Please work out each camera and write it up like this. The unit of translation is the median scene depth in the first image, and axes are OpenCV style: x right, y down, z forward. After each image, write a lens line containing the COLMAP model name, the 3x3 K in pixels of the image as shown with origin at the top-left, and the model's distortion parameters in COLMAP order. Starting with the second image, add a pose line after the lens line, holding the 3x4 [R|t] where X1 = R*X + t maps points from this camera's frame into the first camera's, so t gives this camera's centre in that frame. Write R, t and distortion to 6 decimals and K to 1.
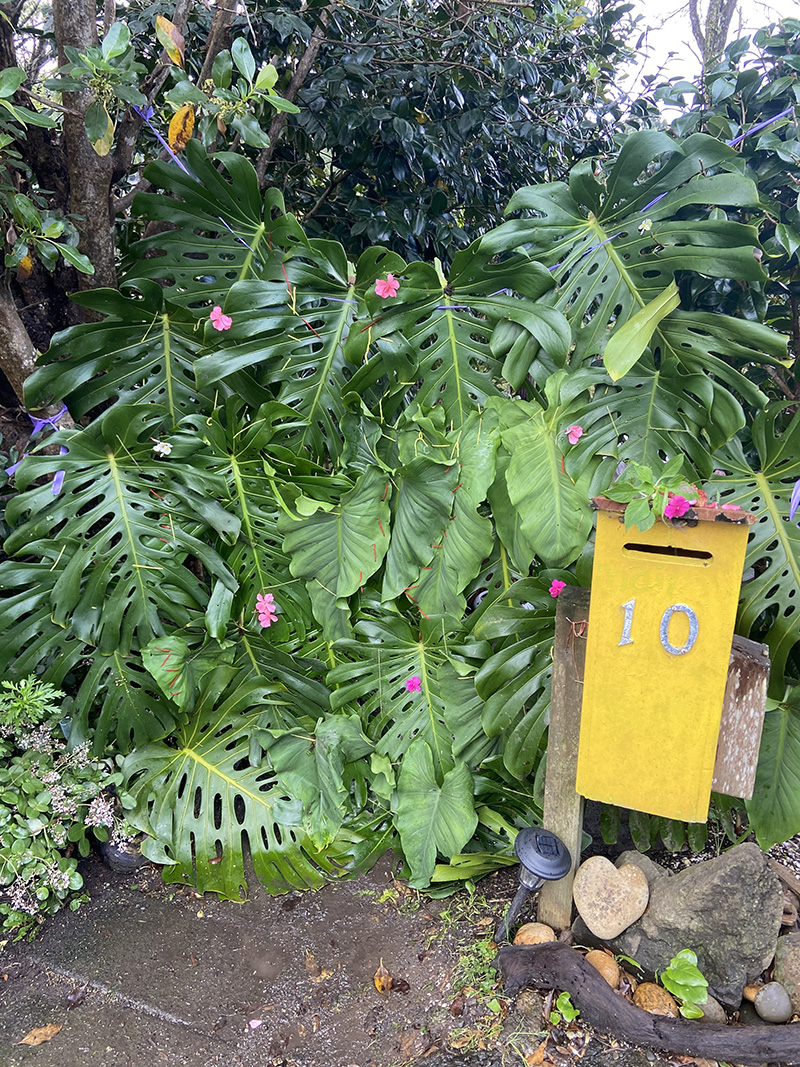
lens RADIAL K [[795.2, 0, 386.5], [0, 795.2, 534.1], [0, 0, 1]] dist [0.008065, 0.000223]
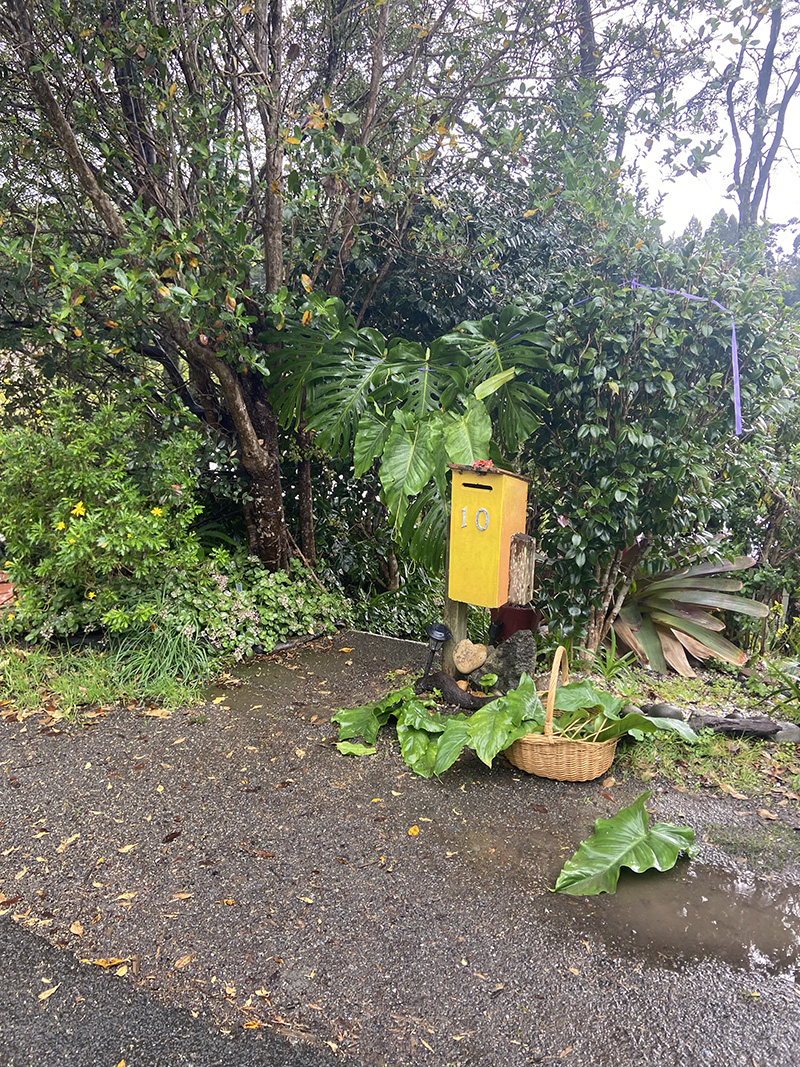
lens RADIAL K [[800.6, 0, 389.4], [0, 800.6, 512.1], [0, 0, 1]] dist [0.025623, -0.056220]
pose [[0.981411, 0.054684, -0.183963, 0.442702], [-0.076550, 0.990534, -0.113941, 0.327958], [0.175991, 0.125905, 0.976307, -1.197131]]
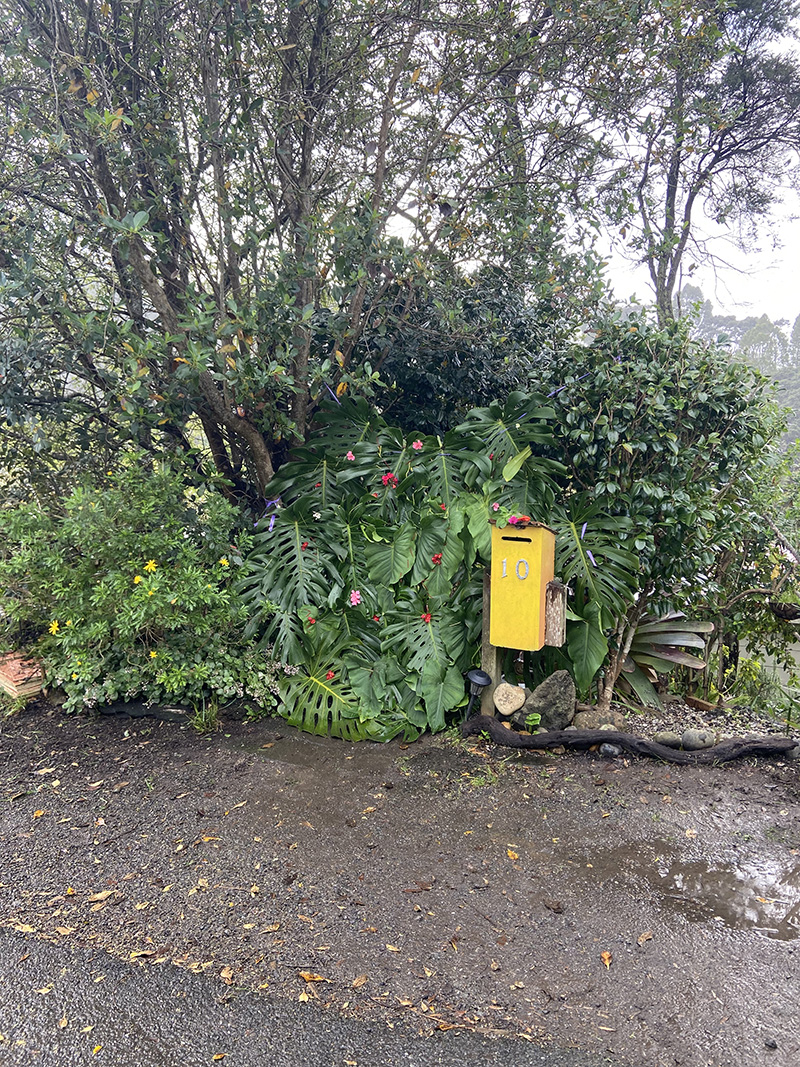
lens RADIAL K [[800.6, 0, 389.4], [0, 800.6, 512.1], [0, 0, 1]] dist [0.025623, -0.056220]
pose [[0.998007, 0.008898, -0.062468, 0.073786], [-0.021682, 0.978085, -0.207075, 0.409995], [0.059256, 0.208017, 0.976329, -1.404370]]
